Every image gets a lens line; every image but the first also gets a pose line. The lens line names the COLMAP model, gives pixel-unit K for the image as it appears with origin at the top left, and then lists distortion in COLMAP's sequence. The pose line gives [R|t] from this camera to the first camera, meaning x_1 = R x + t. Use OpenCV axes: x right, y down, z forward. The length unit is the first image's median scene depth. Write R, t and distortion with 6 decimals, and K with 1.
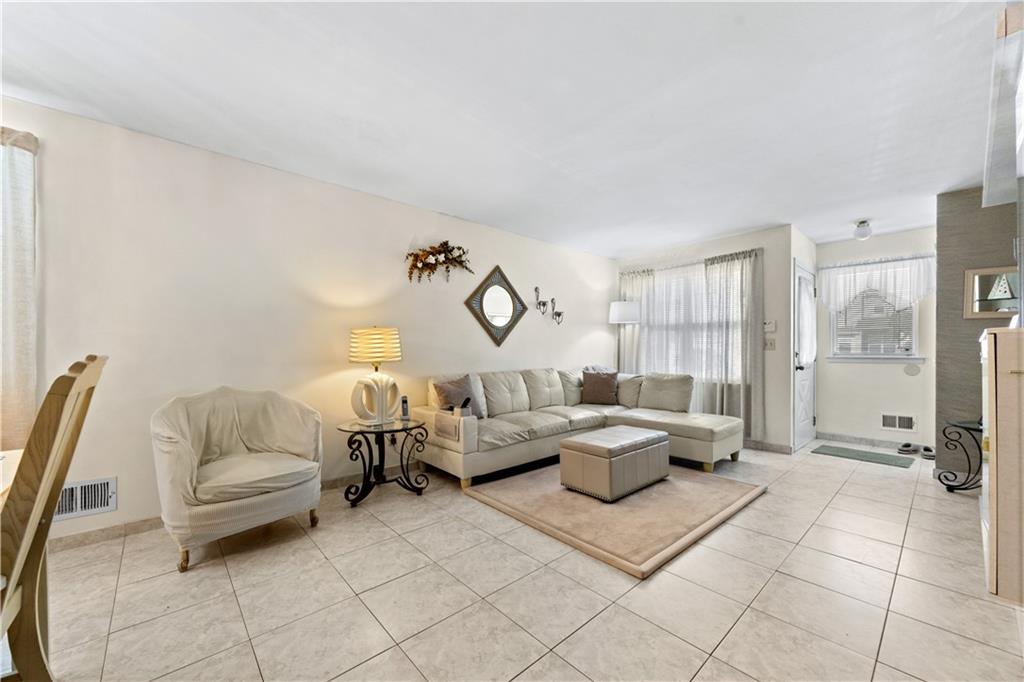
lens RADIAL K [[395.1, 0, 537.7], [0, 395.1, 352.0], [0, 0, 1]] dist [-0.000964, -0.000037]
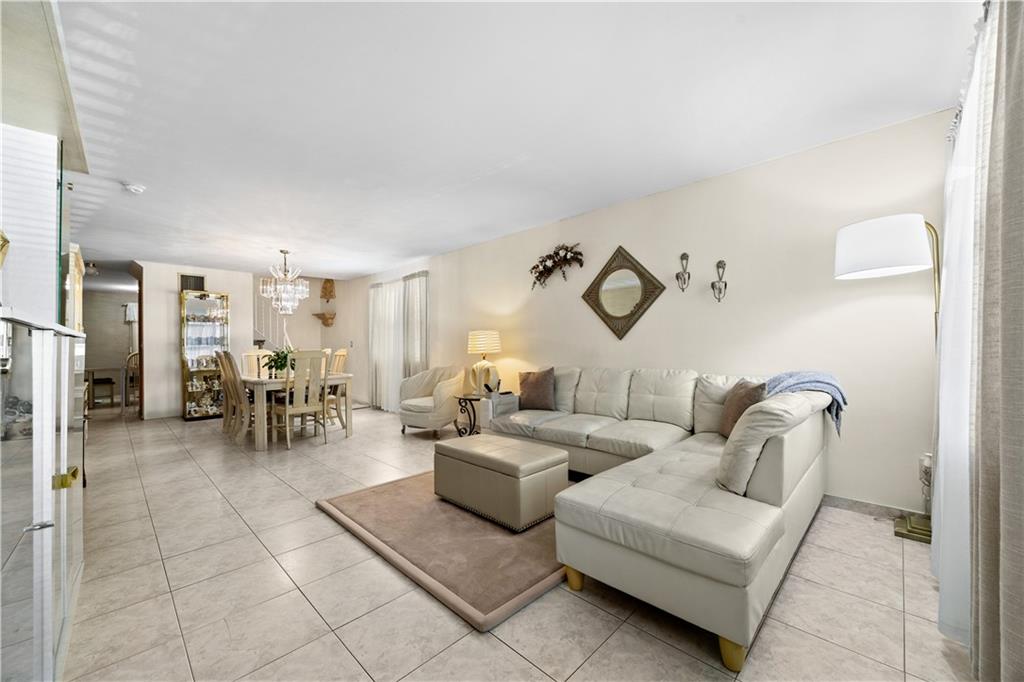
lens RADIAL K [[399.0, 0, 507.7], [0, 399.0, 346.0], [0, 0, 1]] dist [-0.000785, 0.000034]
pose [[0.029932, -0.000423, -0.999552, 0.757933], [0.013068, 0.999915, -0.000032, -0.002906], [0.999466, -0.013061, 0.029935, 0.720055]]
